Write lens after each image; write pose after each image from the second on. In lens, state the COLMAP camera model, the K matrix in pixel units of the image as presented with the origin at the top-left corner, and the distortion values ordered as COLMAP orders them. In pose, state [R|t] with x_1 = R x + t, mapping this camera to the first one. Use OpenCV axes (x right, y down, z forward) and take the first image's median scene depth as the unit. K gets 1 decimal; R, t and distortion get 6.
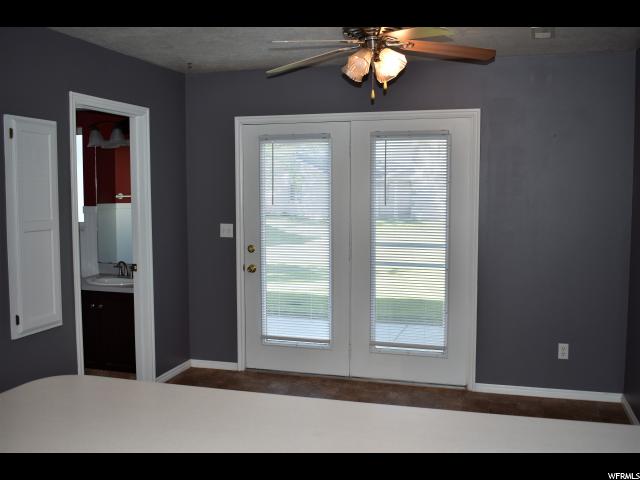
lens RADIAL K [[660.6, 0, 320.0], [0, 660.6, 239.0], [0, 0, 1]] dist [-0.073420, 0.000000]
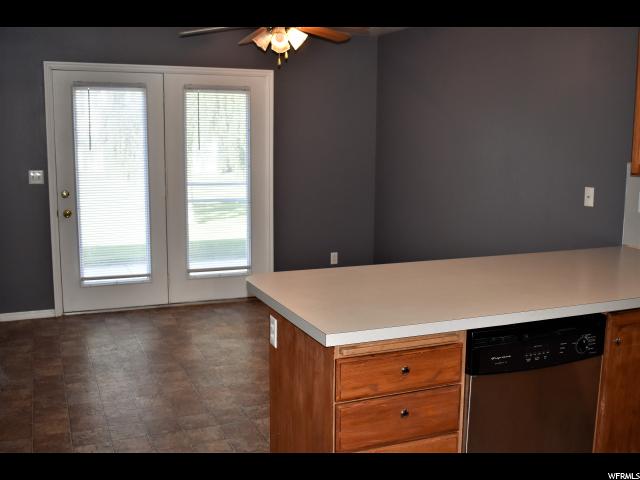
lens RADIAL K [[660.6, 0, 320.2], [0, 660.6, 241.1], [0, 0, 1]] dist [-0.073420, 0.000000]
pose [[0.769576, -0.088606, 0.632379, -0.452628], [0.043039, 0.995272, 0.087075, 0.016206], [-0.637104, -0.039794, 0.769750, -0.021501]]
